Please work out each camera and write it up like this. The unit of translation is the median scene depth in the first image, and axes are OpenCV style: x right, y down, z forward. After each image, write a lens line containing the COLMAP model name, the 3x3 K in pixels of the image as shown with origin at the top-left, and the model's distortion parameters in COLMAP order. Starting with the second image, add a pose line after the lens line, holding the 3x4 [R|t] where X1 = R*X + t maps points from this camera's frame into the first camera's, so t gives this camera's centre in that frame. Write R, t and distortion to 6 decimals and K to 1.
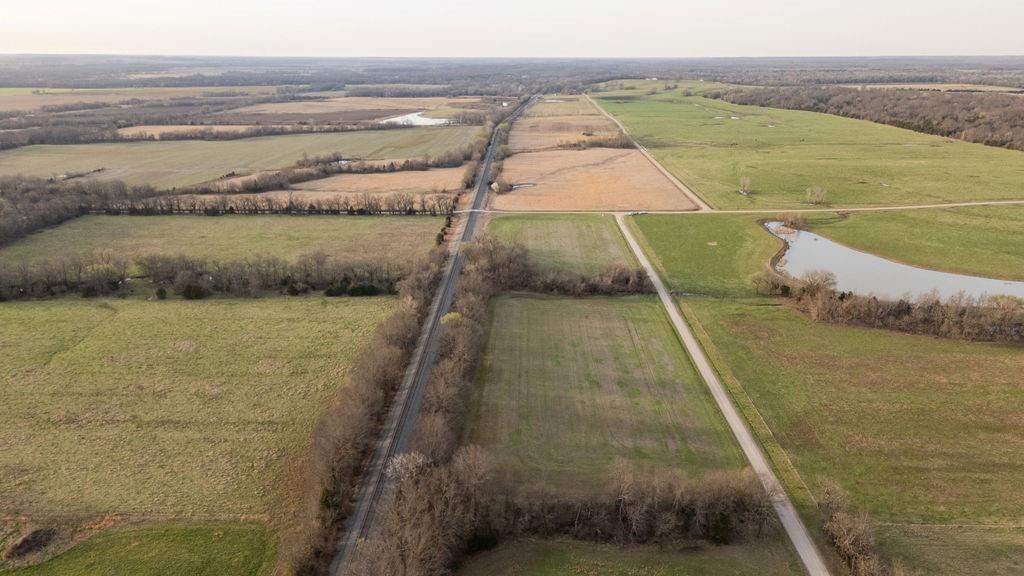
lens RADIAL K [[747.6, 0, 512.3], [0, 747.6, 285.3], [0, 0, 1]] dist [0.074967, -0.062429]
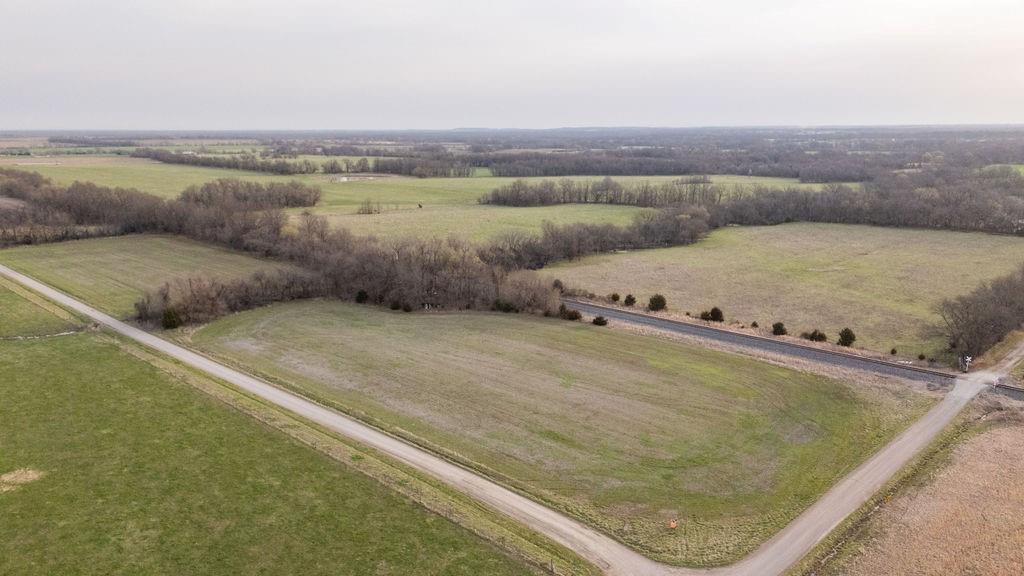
lens RADIAL K [[747.6, 0, 515.1], [0, 747.6, 288.5], [0, 0, 1]] dist [0.074967, -0.062429]
pose [[-0.678513, 0.157676, -0.717467, 0.385121], [-0.210179, 0.894191, 0.395282, -0.298593], [0.703879, 0.419000, -0.573580, 1.458374]]
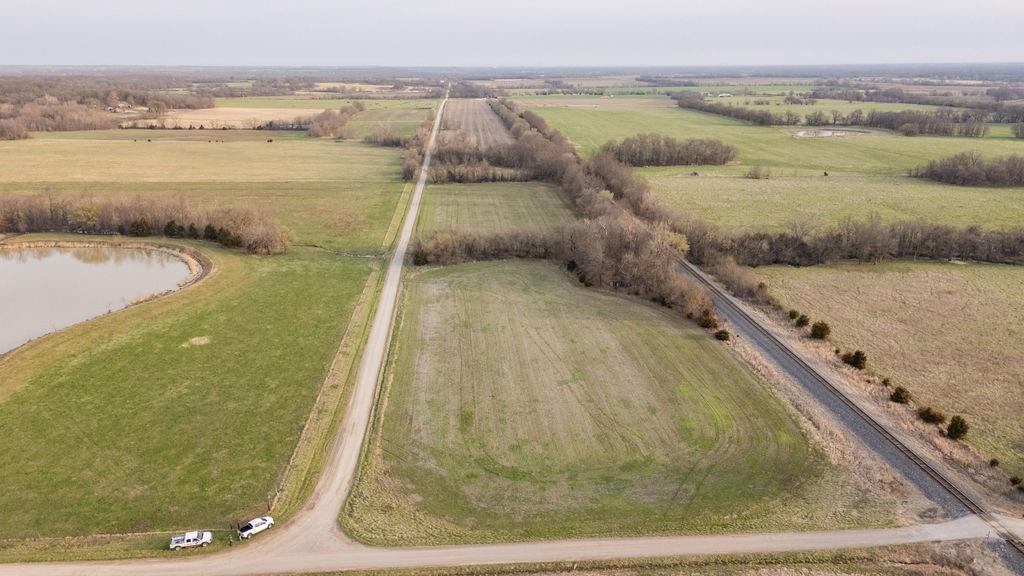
lens RADIAL K [[747.6, 0, 514.3], [0, 747.6, 294.1], [0, 0, 1]] dist [0.074967, -0.062429]
pose [[-0.995283, 0.032522, -0.091405, 0.141833], [-0.024094, 0.829767, 0.557590, -0.385290], [0.093979, 0.557162, -0.825069, 1.600043]]
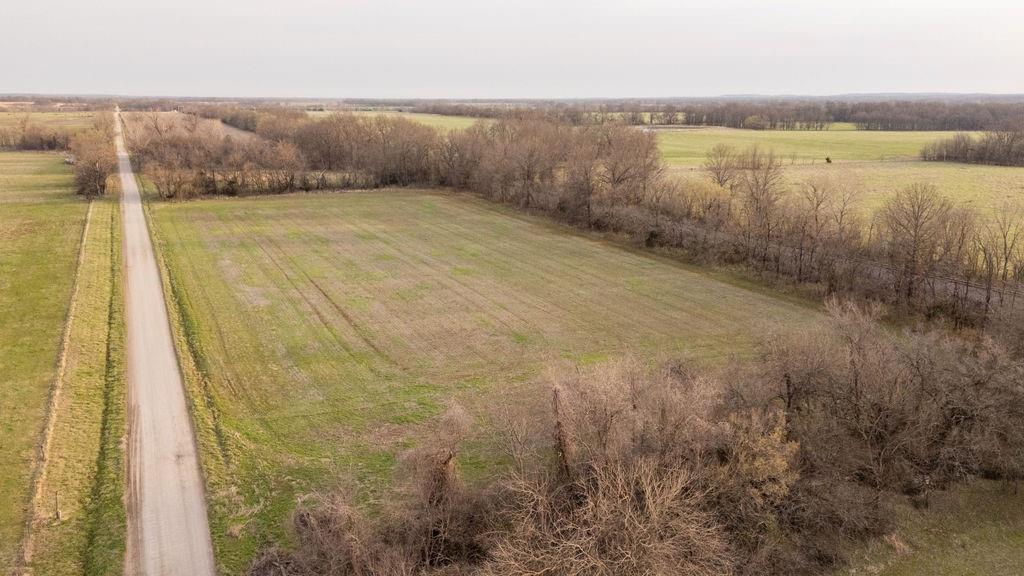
lens RADIAL K [[747.6, 0, 515.8], [0, 747.6, 293.6], [0, 0, 1]] dist [0.074967, -0.062429]
pose [[-0.880174, 0.120105, -0.459203, 0.189832], [-0.138751, 0.860092, 0.490907, -0.088573], [0.453918, 0.495798, -0.740367, 1.014202]]
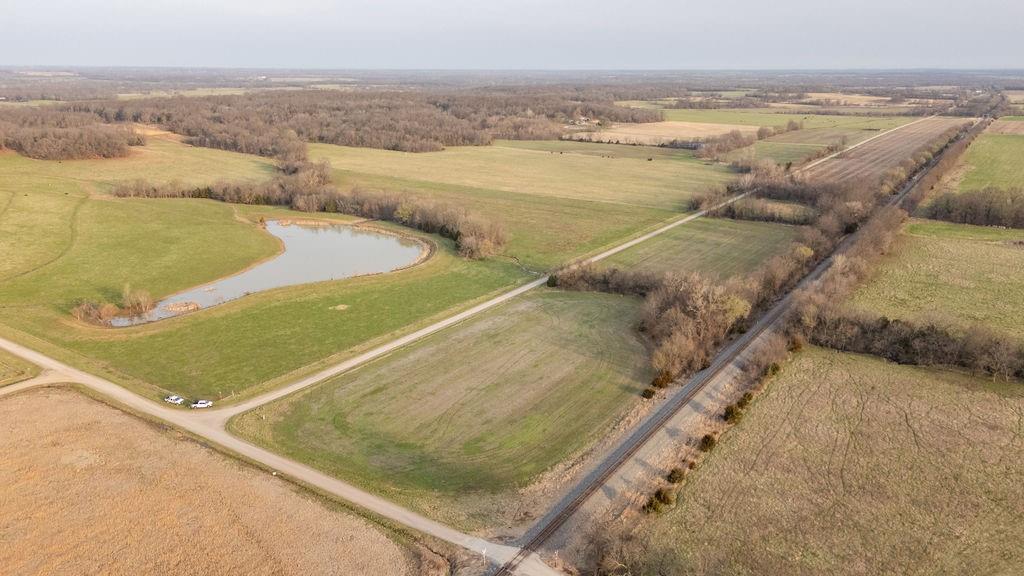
lens RADIAL K [[747.6, 0, 514.9], [0, 747.6, 291.1], [0, 0, 1]] dist [0.074967, -0.062429]
pose [[-0.841809, -0.155057, 0.517024, -0.253127], [0.156209, 0.846882, 0.508320, -0.454487], [-0.516677, 0.508673, -0.688692, 1.613930]]
